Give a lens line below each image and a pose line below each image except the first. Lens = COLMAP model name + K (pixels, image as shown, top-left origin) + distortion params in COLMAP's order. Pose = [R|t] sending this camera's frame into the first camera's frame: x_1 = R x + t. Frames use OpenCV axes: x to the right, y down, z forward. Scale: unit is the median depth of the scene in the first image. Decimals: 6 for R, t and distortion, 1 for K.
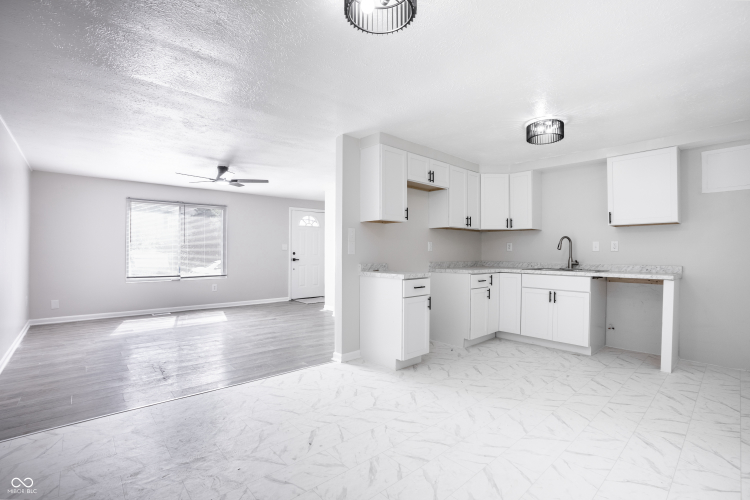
lens RADIAL K [[325.9, 0, 395.4], [0, 325.9, 250.9], [0, 0, 1]] dist [-0.000697, 0.000316]
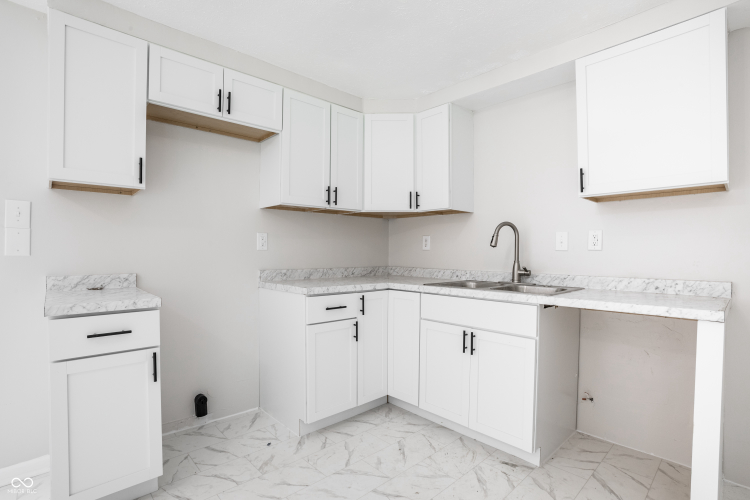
lens RADIAL K [[356.4, 0, 375.0], [0, 356.4, 250.0], [0, 0, 1]] dist [-0.063372, 0.029853]
pose [[0.999730, 0.001276, -0.023192, 0.332911], [-0.001312, 0.999998, -0.001515, 0.001790], [0.023190, 0.001545, 0.999730, 0.434189]]
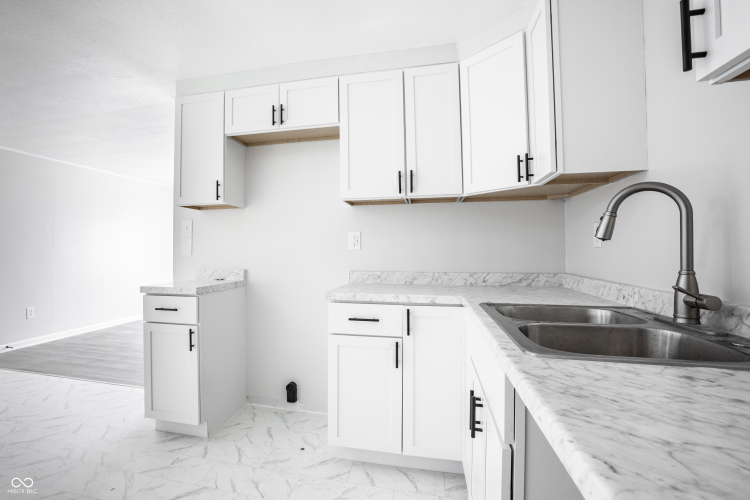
lens RADIAL K [[385.2, 0, 325.3], [0, 385.2, 241.7], [0, 0, 1]] dist [-0.043859, 0.000333]
pose [[0.521677, -0.025572, -0.852760, 0.652965], [0.007406, 0.999649, -0.025446, 0.003424], [0.853111, 0.006959, 0.521684, 0.683369]]
